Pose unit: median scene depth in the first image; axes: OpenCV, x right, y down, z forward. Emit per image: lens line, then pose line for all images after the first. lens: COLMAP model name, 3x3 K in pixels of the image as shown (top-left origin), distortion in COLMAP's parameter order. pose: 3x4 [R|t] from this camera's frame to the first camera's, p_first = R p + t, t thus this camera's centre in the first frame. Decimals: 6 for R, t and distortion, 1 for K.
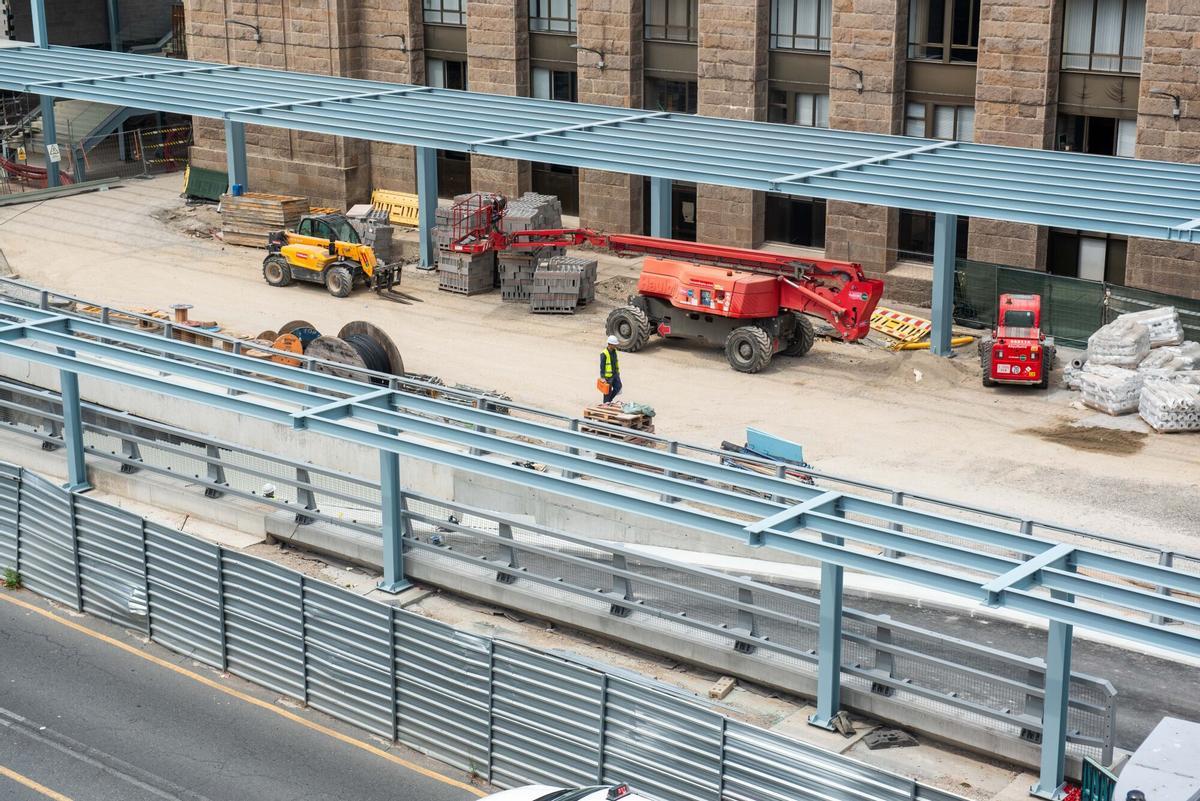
lens RADIAL K [[1992.6, 0, 606.2], [0, 1992.6, 402.6], [0, 0, 1]] dist [0.133489, 0.000000]
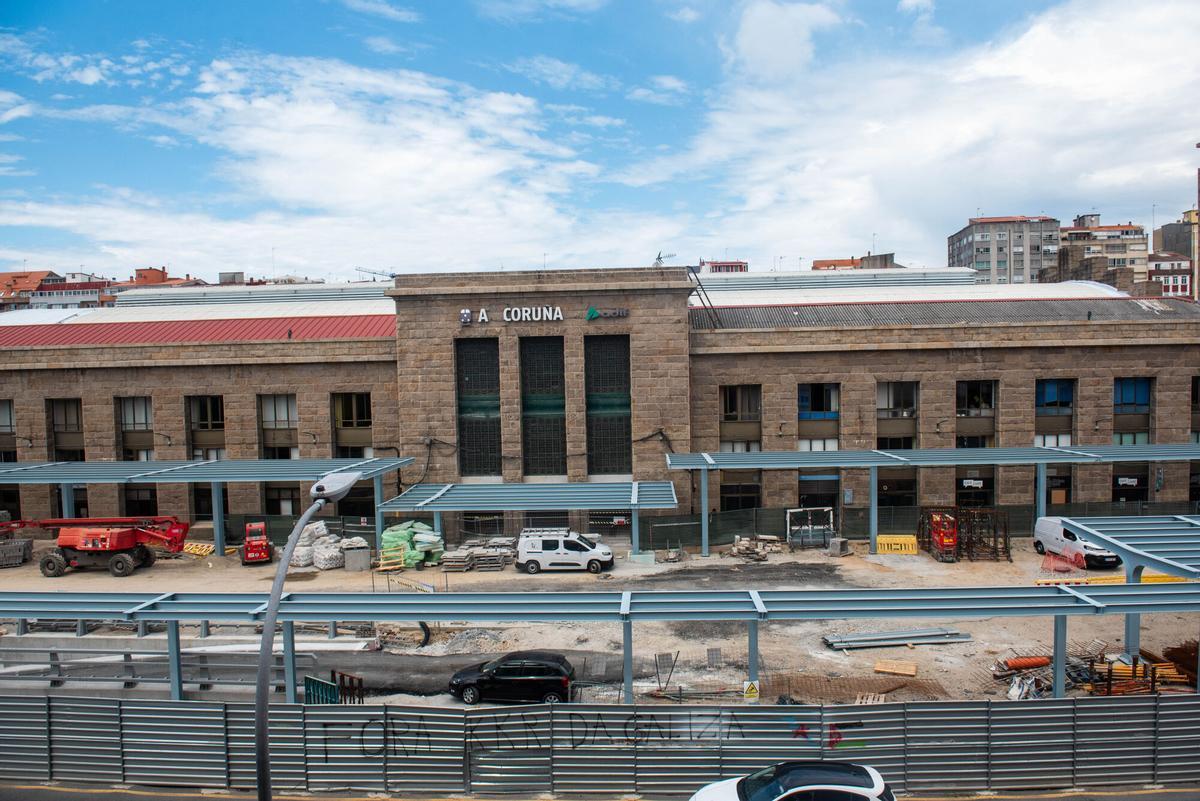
lens RADIAL K [[832.9, 0, 604.2], [0, 832.9, 410.6], [0, 0, 1]] dist [-0.039482, -0.010900]
pose [[0.817660, -0.044677, 0.573966, 0.001377], [0.178032, 0.967738, -0.178292, 0.057604], [-0.547483, 0.247966, 0.799234, 0.019816]]
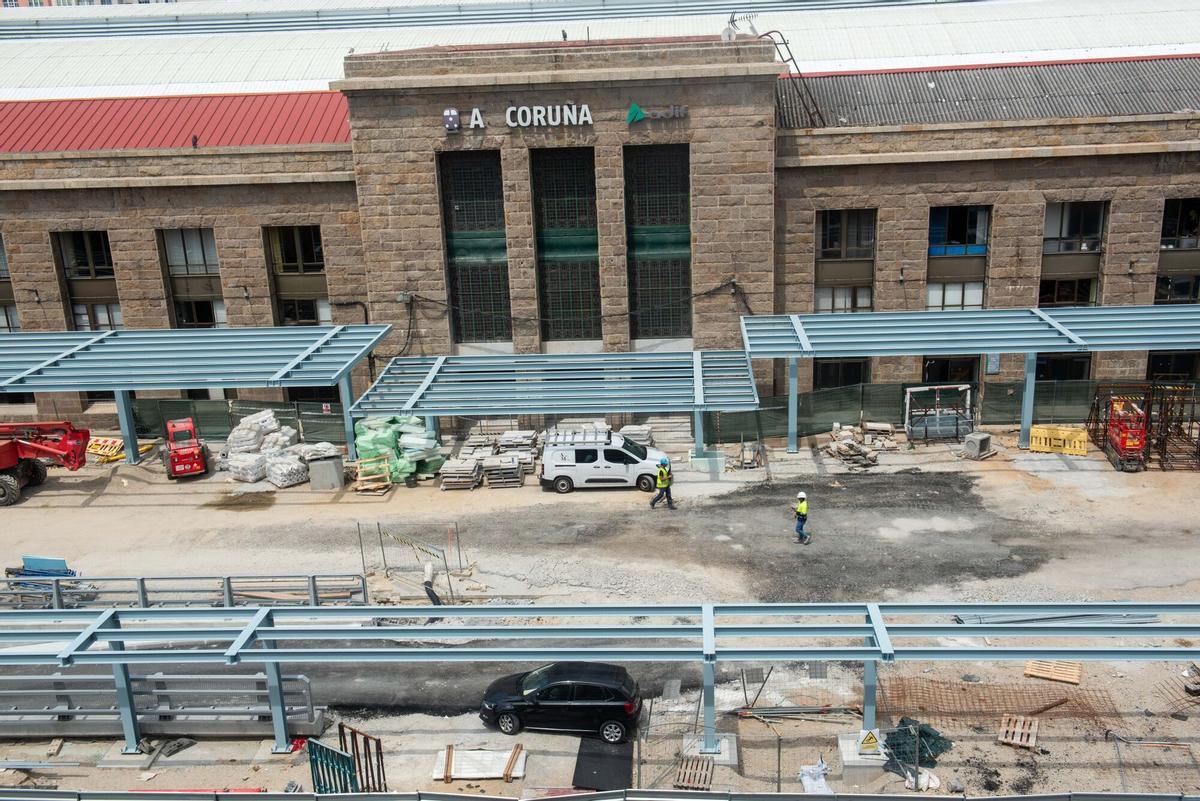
lens RADIAL K [[1184.7, 0, 604.4], [0, 1184.7, 407.0], [0, 0, 1]] dist [0.036750, 0.000000]
pose [[0.824601, -0.199932, 0.529206, -0.018717], [0.192862, 0.978778, 0.069264, -0.062920], [-0.531824, 0.044949, 0.845661, -0.006072]]
